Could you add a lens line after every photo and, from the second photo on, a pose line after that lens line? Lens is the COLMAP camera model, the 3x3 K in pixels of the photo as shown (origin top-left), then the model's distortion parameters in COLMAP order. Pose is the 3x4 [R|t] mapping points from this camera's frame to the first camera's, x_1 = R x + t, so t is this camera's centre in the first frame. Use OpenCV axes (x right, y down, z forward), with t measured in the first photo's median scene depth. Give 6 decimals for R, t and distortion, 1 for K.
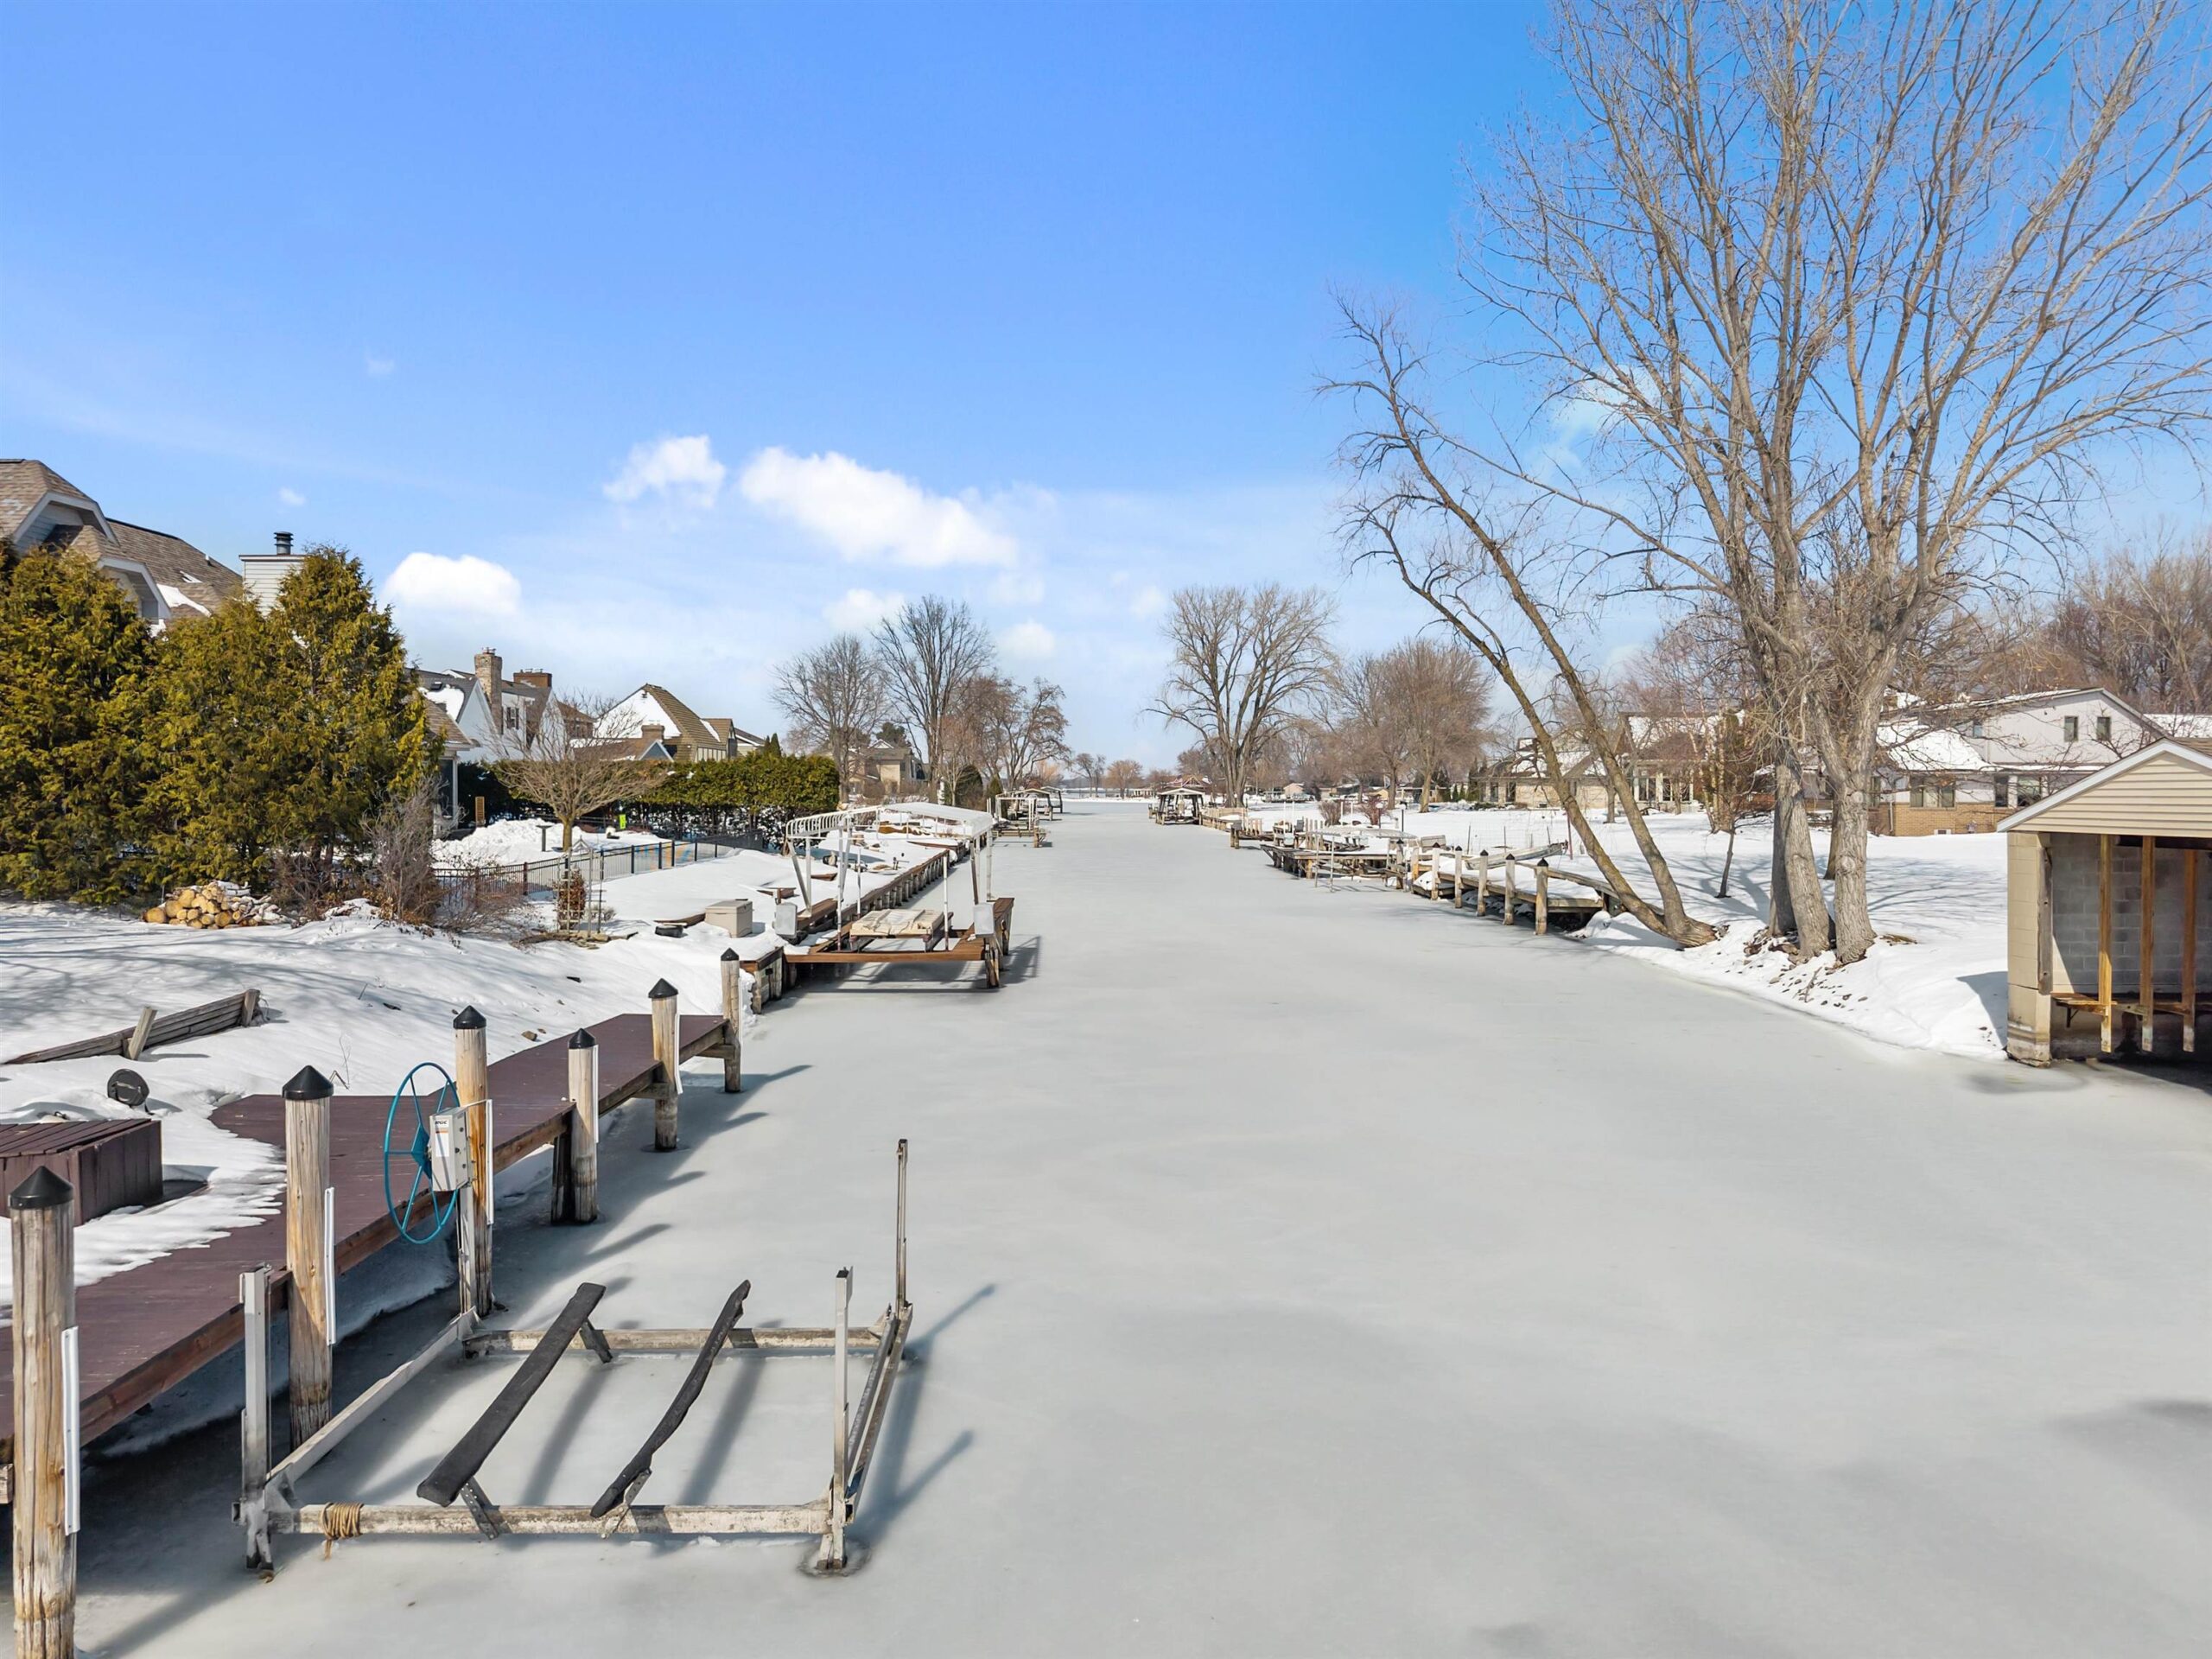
lens RADIAL K [[1492.4, 0, 1102.0], [0, 1492.4, 834.6], [0, 0, 1]] dist [0.004421, -0.002670]
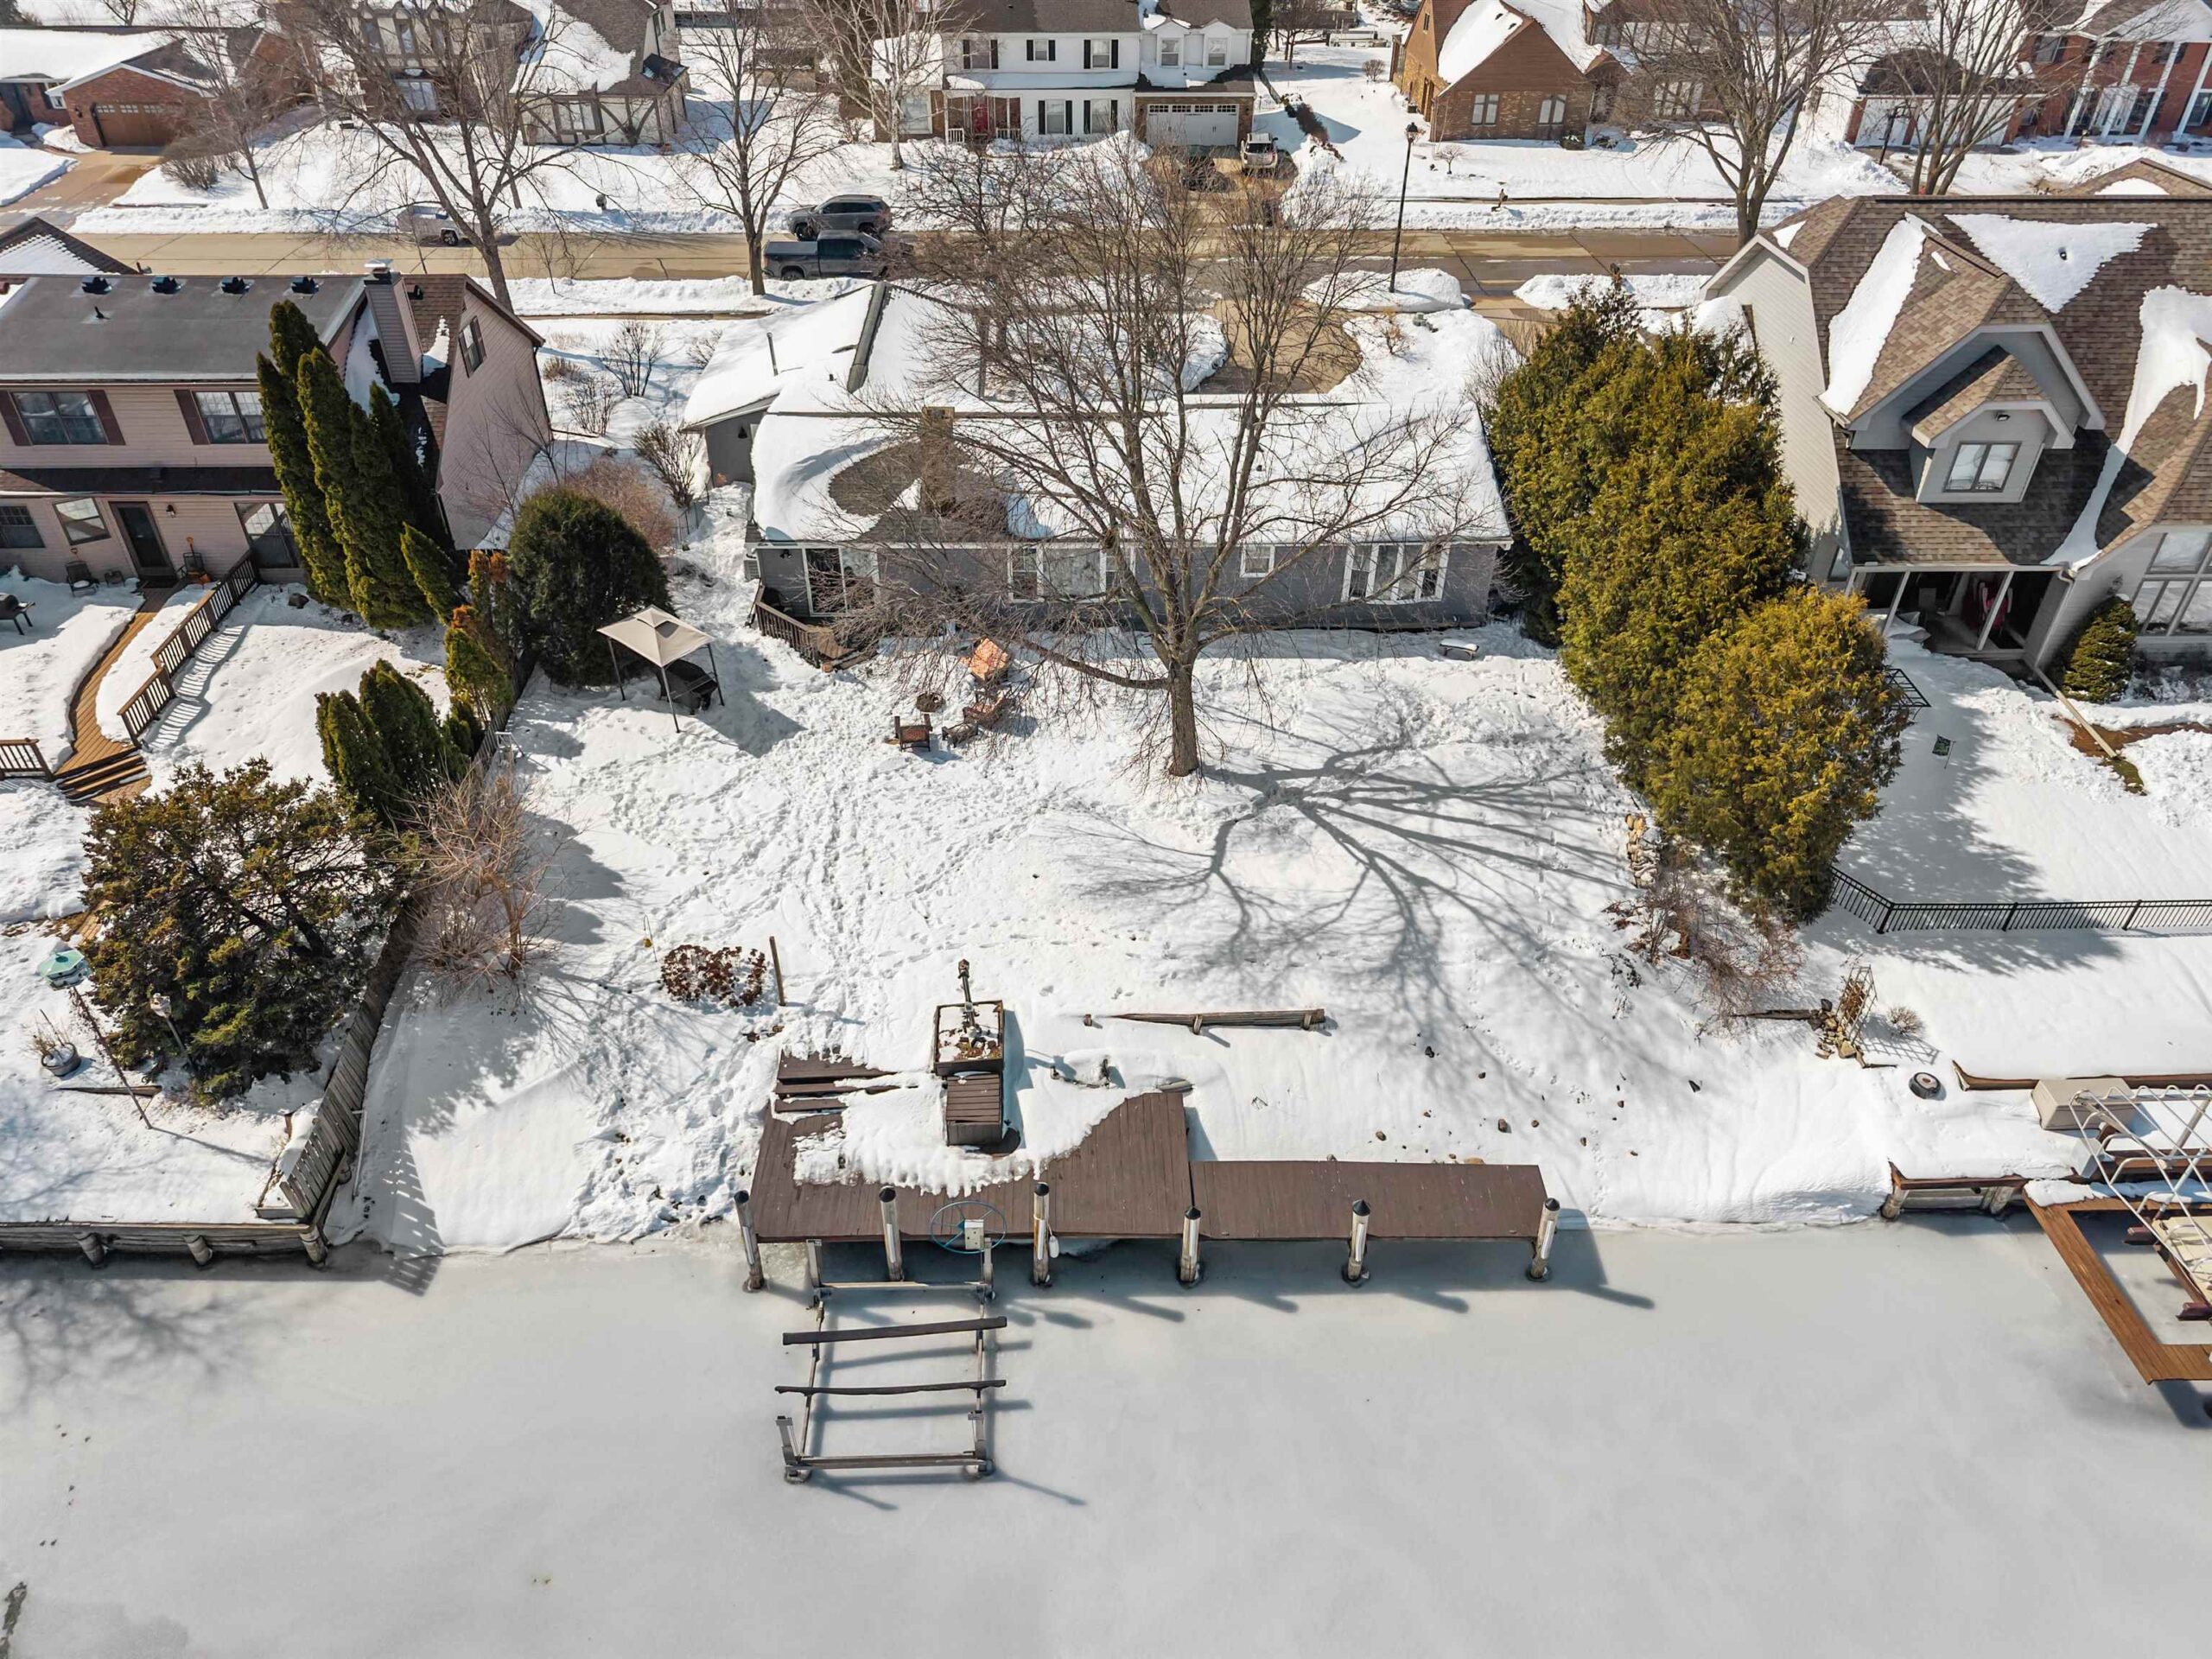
lens RADIAL K [[1492.4, 0, 1102.0], [0, 1492.4, 834.6], [0, 0, 1]] dist [0.004421, -0.002670]
pose [[0.012469, 0.604239, -0.796705, 0.444559], [-0.045902, 0.796273, 0.603193, -0.726899], [0.998868, 0.029049, 0.037665, 0.469483]]
